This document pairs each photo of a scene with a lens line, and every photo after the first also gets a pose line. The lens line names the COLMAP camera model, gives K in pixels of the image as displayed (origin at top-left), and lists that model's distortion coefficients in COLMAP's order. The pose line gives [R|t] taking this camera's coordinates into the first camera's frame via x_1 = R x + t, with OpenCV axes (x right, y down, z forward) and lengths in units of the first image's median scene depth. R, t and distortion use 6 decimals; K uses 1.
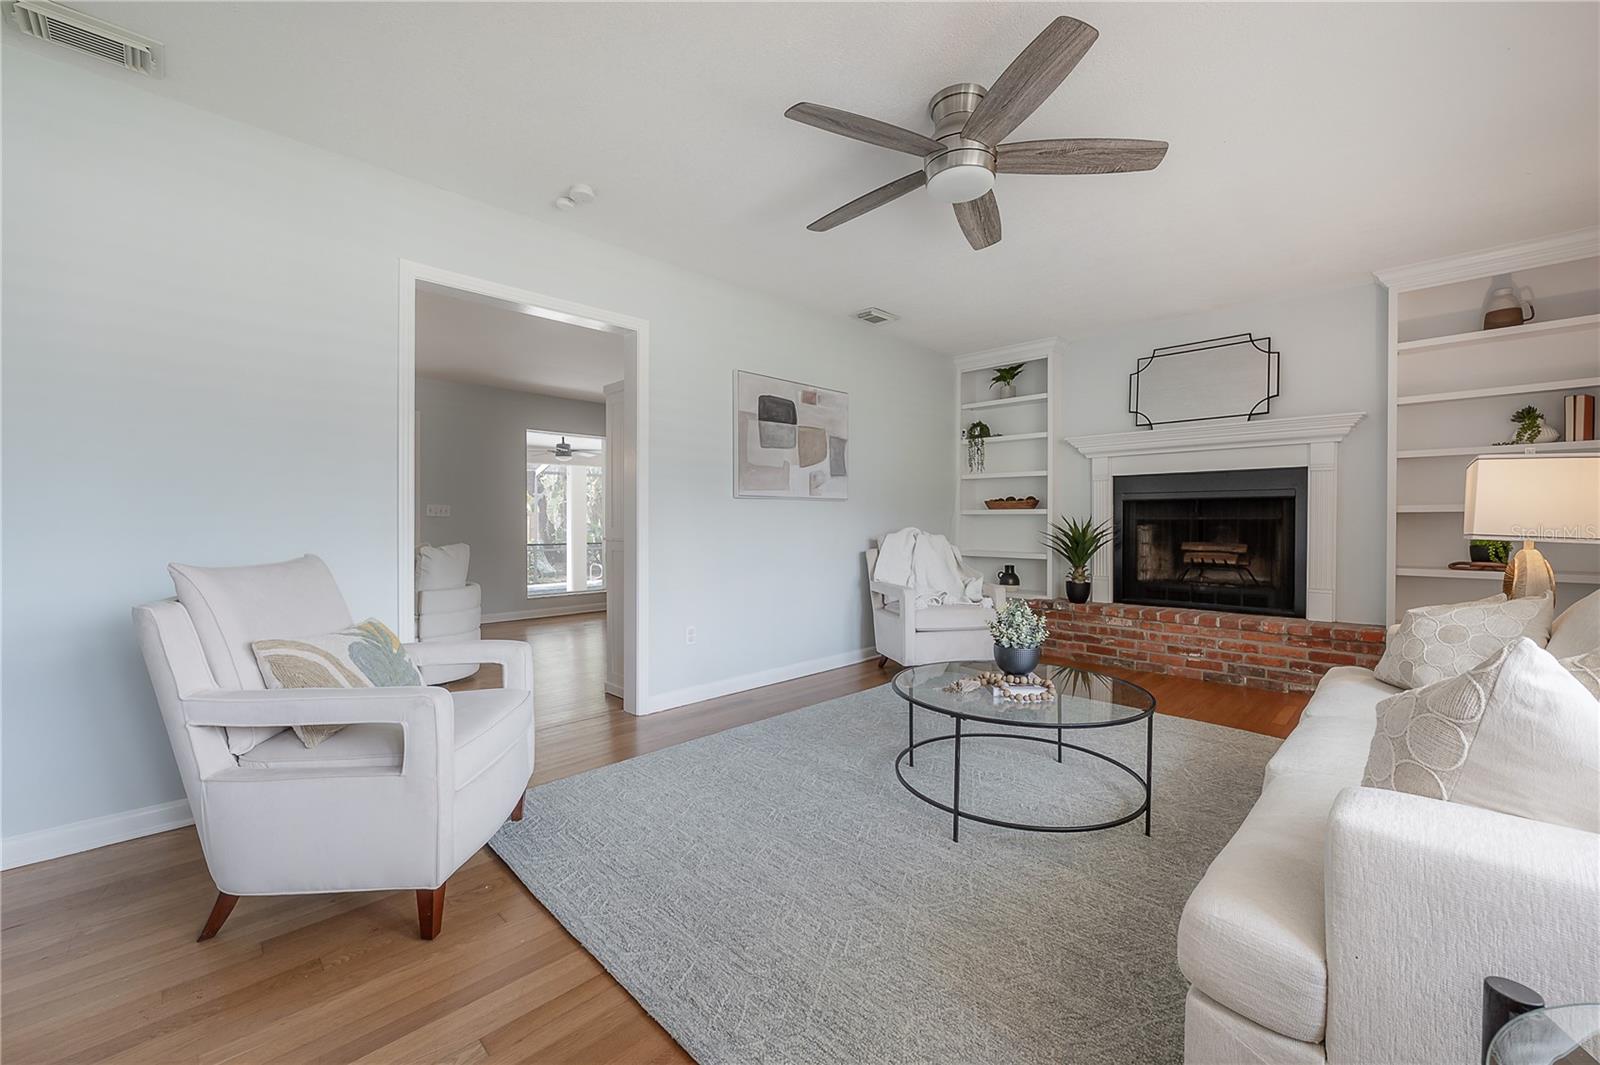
lens RADIAL K [[642.5, 0, 810.4], [0, 642.5, 524.9], [0, 0, 1]] dist [-0.009693, 0.000920]
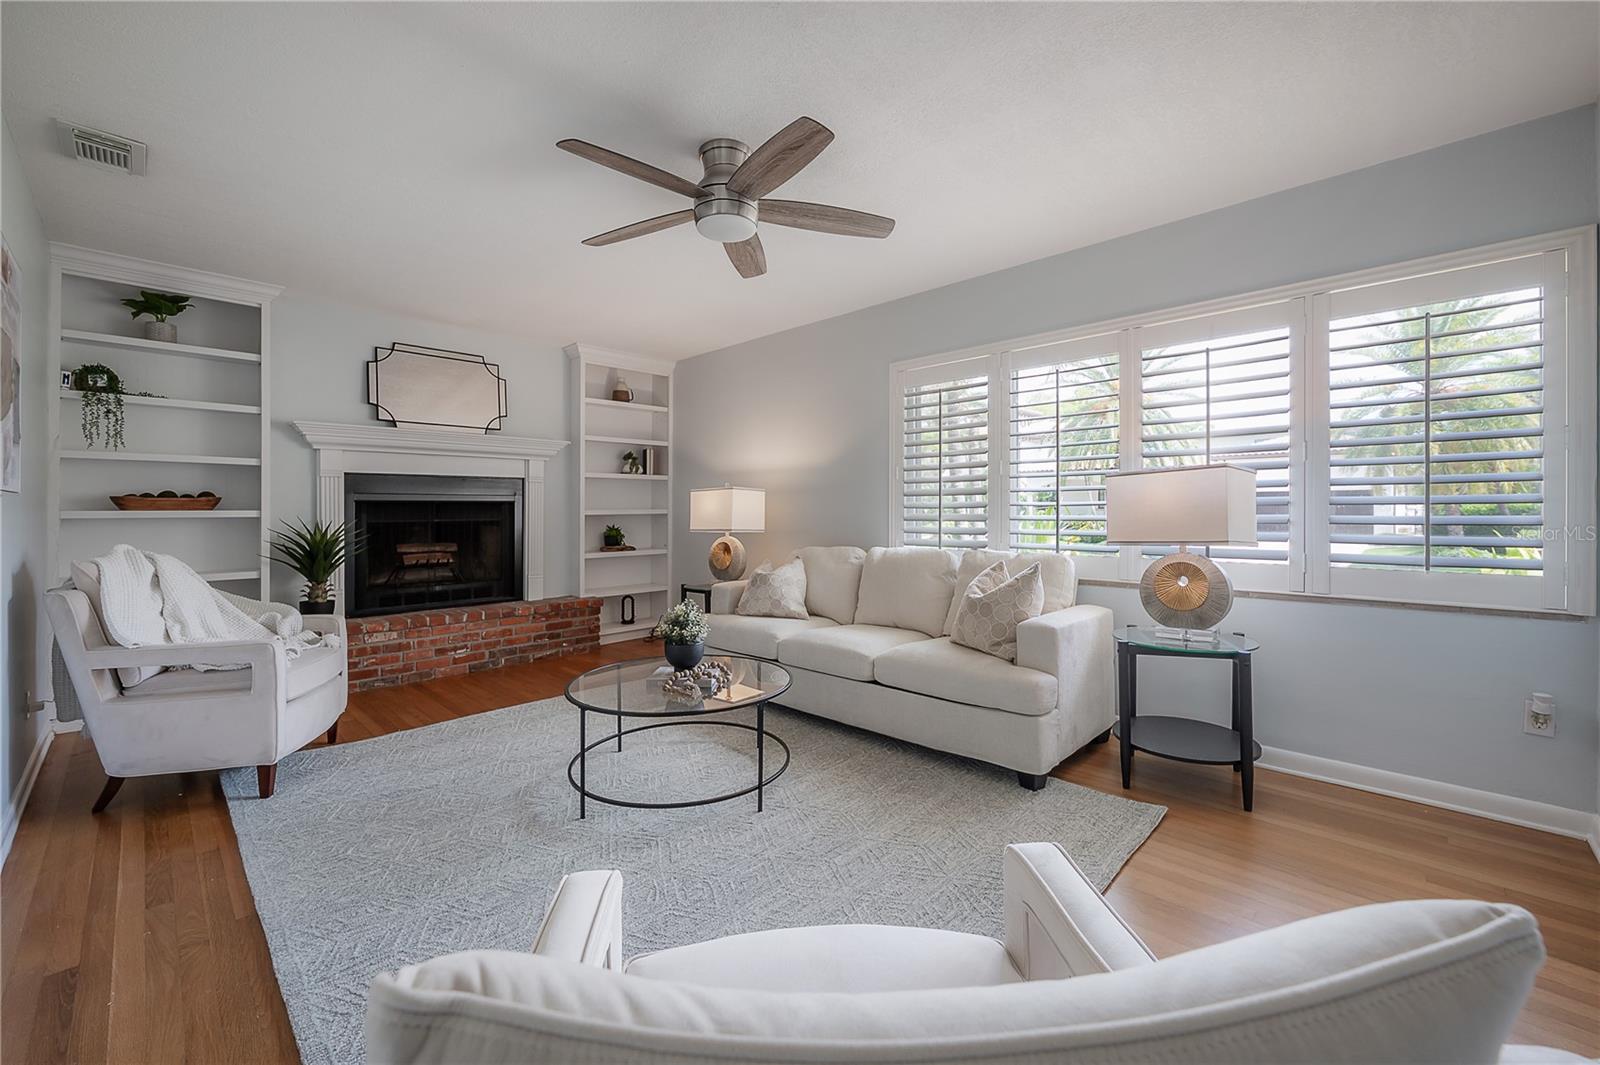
lens RADIAL K [[642.5, 0, 791.0], [0, 642.5, 509.1], [0, 0, 1]] dist [-0.009693, 0.000920]
pose [[-0.007892, 0.001470, 0.999968, -0.425309], [0.011443, 0.999934, -0.001379, -0.020353], [-0.999903, 0.011432, -0.007908, 0.438561]]
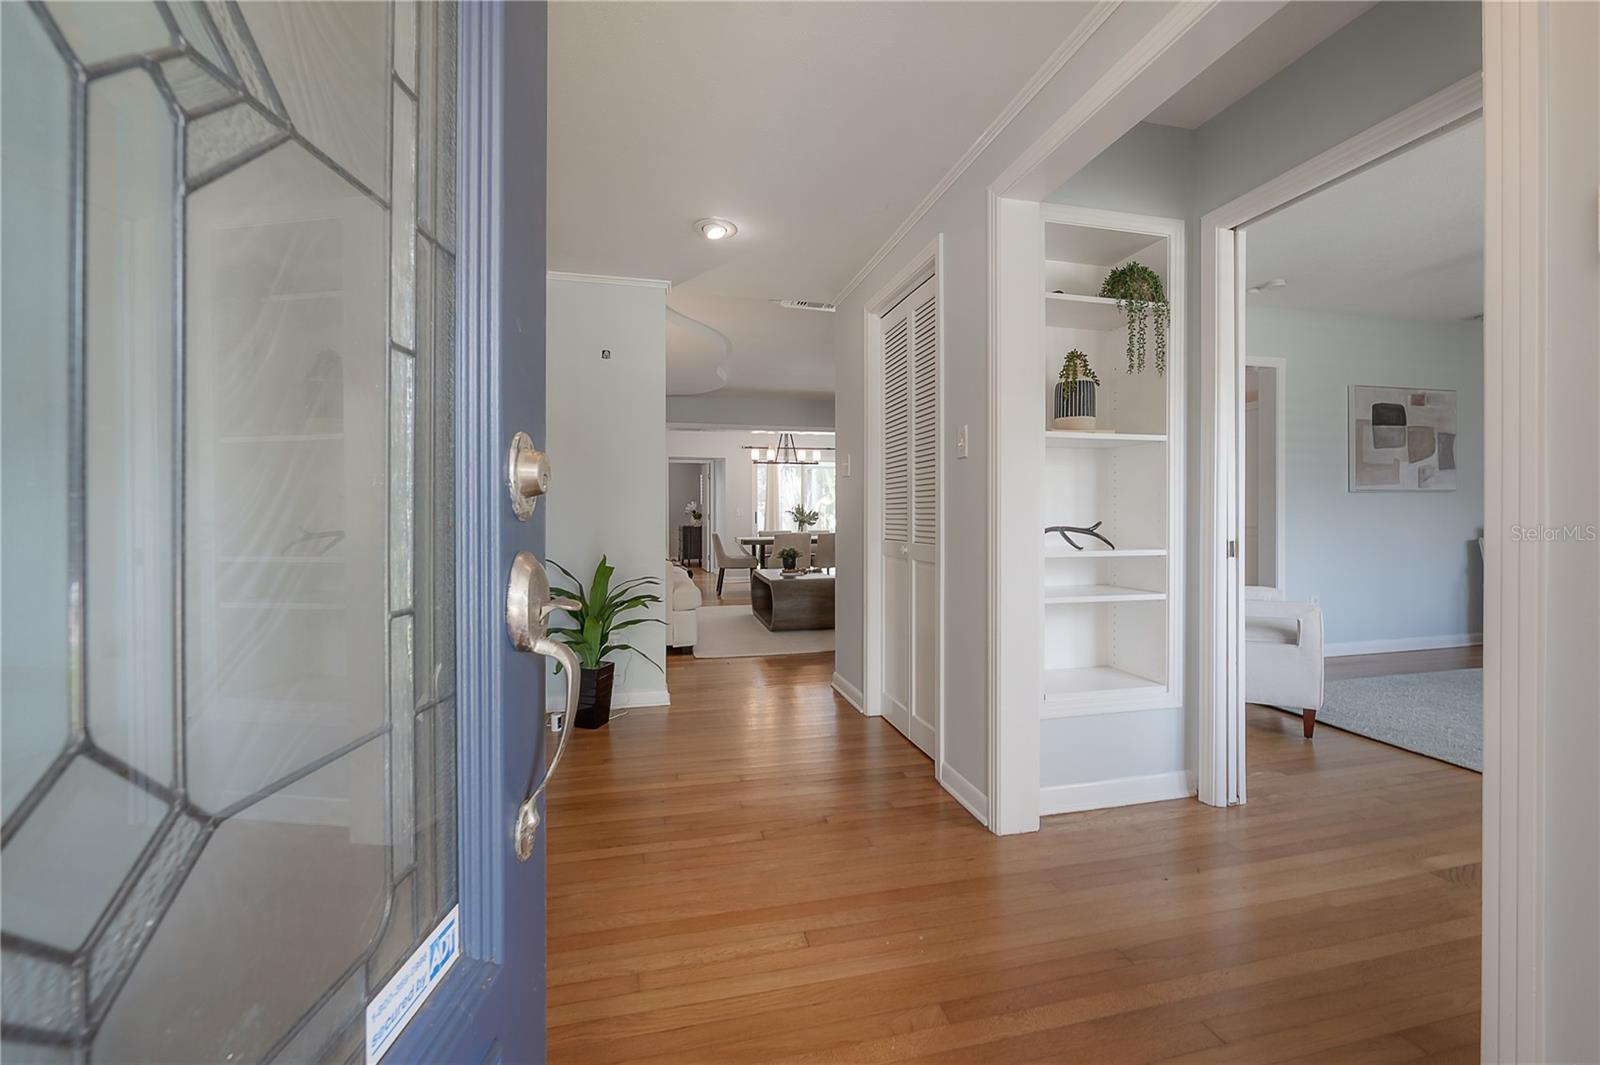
lens RADIAL K [[642.5, 0, 813.2], [0, 642.5, 513.7], [0, 0, 1]] dist [-0.009693, 0.000920]
pose [[0.848081, -0.007279, -0.529816, -0.310077], [0.004524, 0.999969, -0.006497, 0.001053], [0.529847, 0.003114, 0.848088, -0.495105]]
